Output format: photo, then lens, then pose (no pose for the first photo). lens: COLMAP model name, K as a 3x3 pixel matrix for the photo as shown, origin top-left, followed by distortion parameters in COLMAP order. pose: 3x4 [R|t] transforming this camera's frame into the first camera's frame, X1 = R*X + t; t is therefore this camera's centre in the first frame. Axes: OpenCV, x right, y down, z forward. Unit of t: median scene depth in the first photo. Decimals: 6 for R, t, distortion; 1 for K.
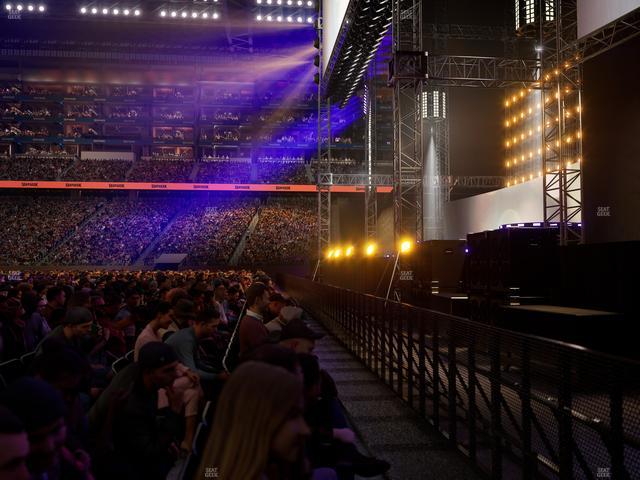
lens RADIAL K [[600.4, 0, 319.8], [0, 600.4, 239.2], [0, 0, 1]] dist [-0.001637, 0.000000]
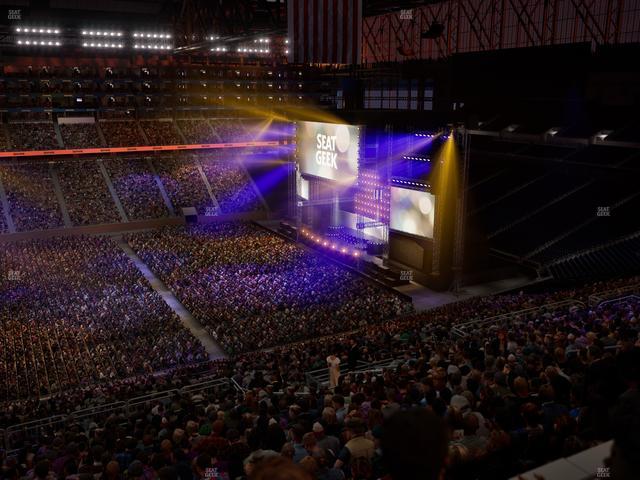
lens RADIAL K [[600.4, 0, 319.6], [0, 600.4, 241.2], [0, 0, 1]] dist [-0.001637, 0.000000]
pose [[0.925637, -0.088851, 0.367834, -0.414725], [-0.021356, 0.958229, 0.285204, -0.322991], [-0.377810, -0.271850, 0.885075, -0.693788]]
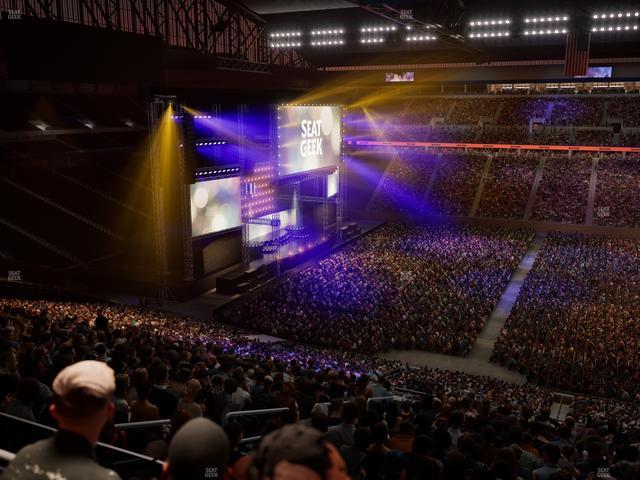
lens RADIAL K [[600.4, 0, 321.2], [0, 600.4, 237.3], [0, 0, 1]] dist [-0.001637, 0.000000]
pose [[-0.860954, -0.104922, 0.497744, -0.491389], [-0.025487, 0.986165, 0.163794, -0.170809], [-0.508043, 0.128333, -0.851718, 1.134587]]
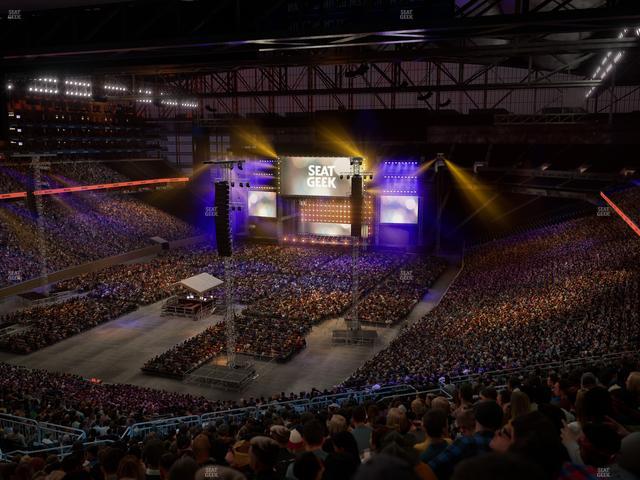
lens RADIAL K [[600.4, 0, 320.9], [0, 600.4, 241.8], [0, 0, 1]] dist [-0.001637, 0.000000]
pose [[0.446409, -0.145575, 0.882908, -1.390150], [-0.048030, 0.981358, 0.186092, -0.293474], [-0.893539, -0.125479, 0.431095, -0.381518]]
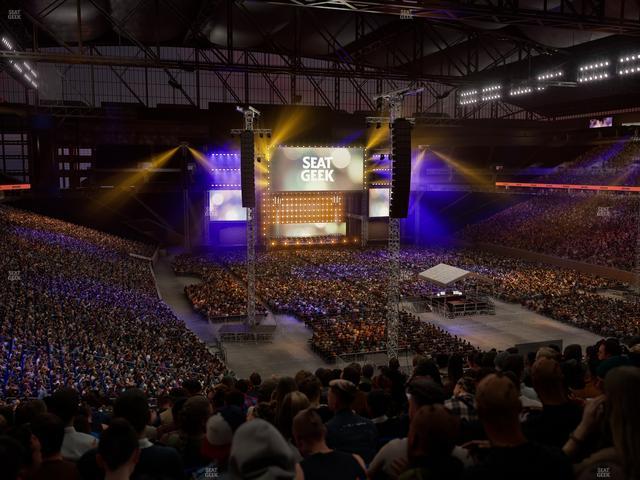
lens RADIAL K [[600.4, 0, 320.1], [0, 600.4, 239.8], [0, 0, 1]] dist [-0.001637, 0.000000]
pose [[-0.217034, -0.112370, 0.969675, -1.364594], [-0.051263, 0.993294, 0.103634, -0.151458], [-0.974817, -0.027217, -0.221339, 0.610461]]
